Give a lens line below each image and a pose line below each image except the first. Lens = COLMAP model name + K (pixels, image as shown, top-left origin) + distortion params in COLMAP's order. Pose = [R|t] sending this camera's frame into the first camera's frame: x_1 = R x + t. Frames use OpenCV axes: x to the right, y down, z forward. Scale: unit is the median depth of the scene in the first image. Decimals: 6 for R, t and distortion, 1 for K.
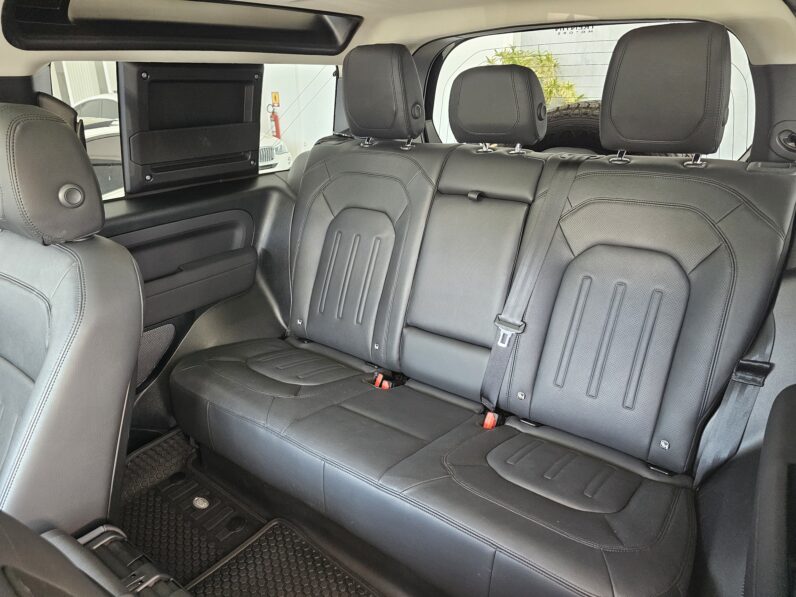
lens RADIAL K [[533.2, 0, 398.6], [0, 533.2, 294.9], [0, 0, 1]] dist [0.054344, -0.055219]
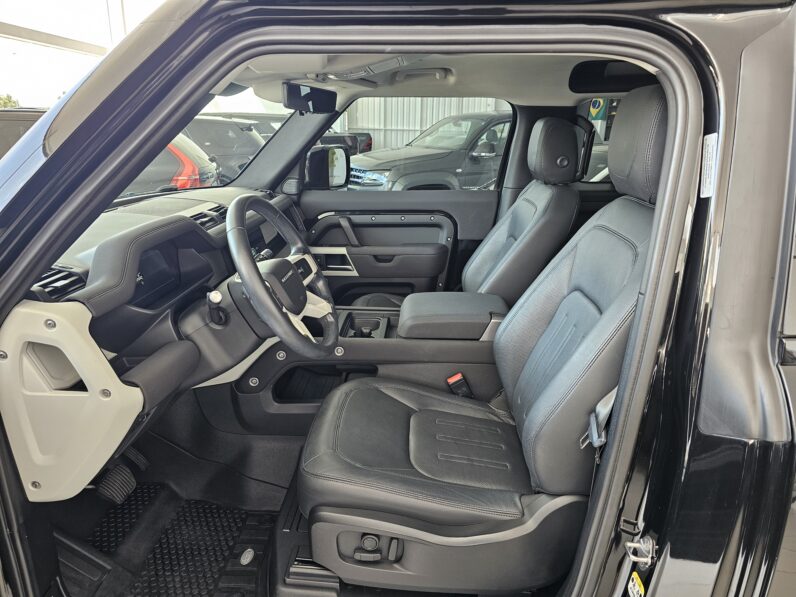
lens RADIAL K [[533.2, 0, 401.4], [0, 533.2, 296.6], [0, 0, 1]] dist [0.054344, -0.055219]
pose [[0.558280, 0.273309, -0.783342, 0.429207], [-0.316954, 0.942824, 0.103063, 0.153601], [0.766722, 0.190746, 0.612987, -0.343375]]
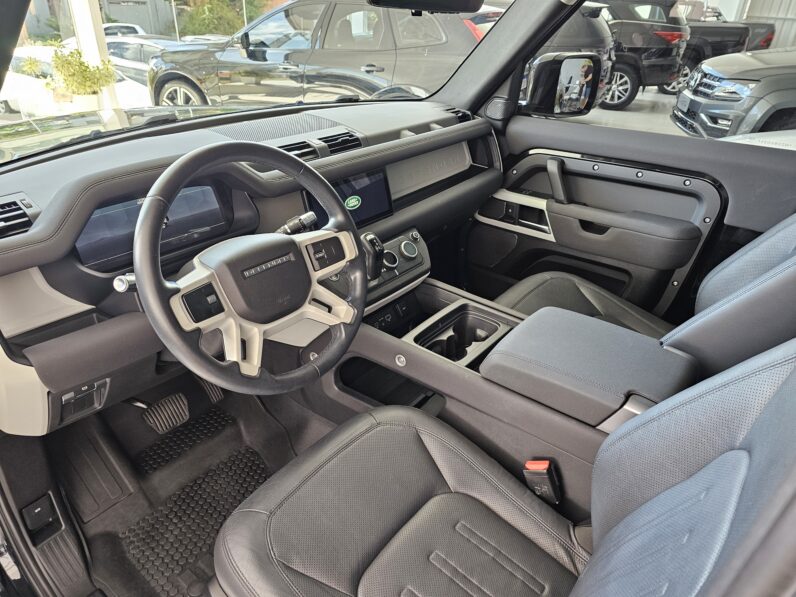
lens RADIAL K [[533.2, 0, 401.0], [0, 533.2, 298.2], [0, 0, 1]] dist [0.054344, -0.055219]
pose [[-0.042705, 0.497610, -0.866349, 0.222114], [-0.383204, 0.792662, 0.474175, -0.018429], [0.922676, 0.352238, 0.156835, 0.027997]]
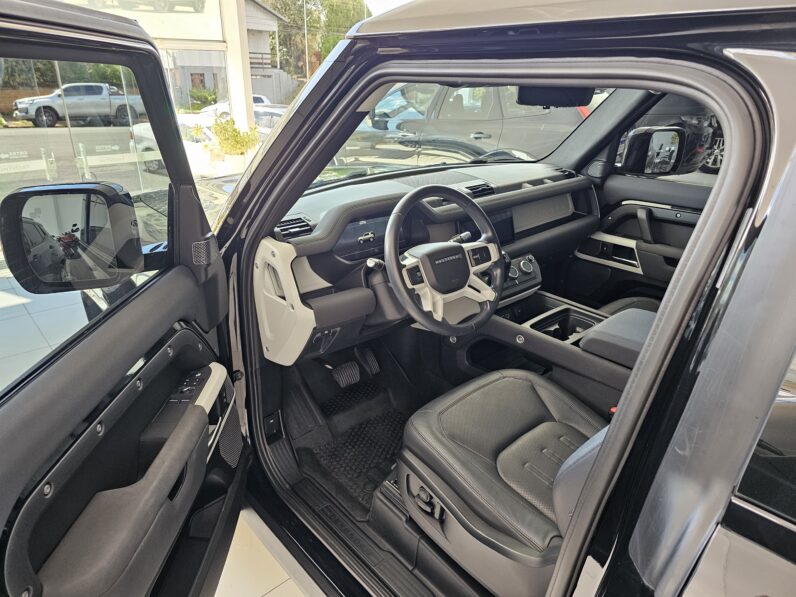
lens RADIAL K [[533.2, 0, 397.2], [0, 533.2, 298.6], [0, 0, 1]] dist [0.054344, -0.055219]
pose [[-0.215068, 0.398284, -0.891693, 0.560451], [-0.356830, 0.817881, 0.451379, -0.050375], [0.909075, 0.415260, -0.033780, -0.039307]]
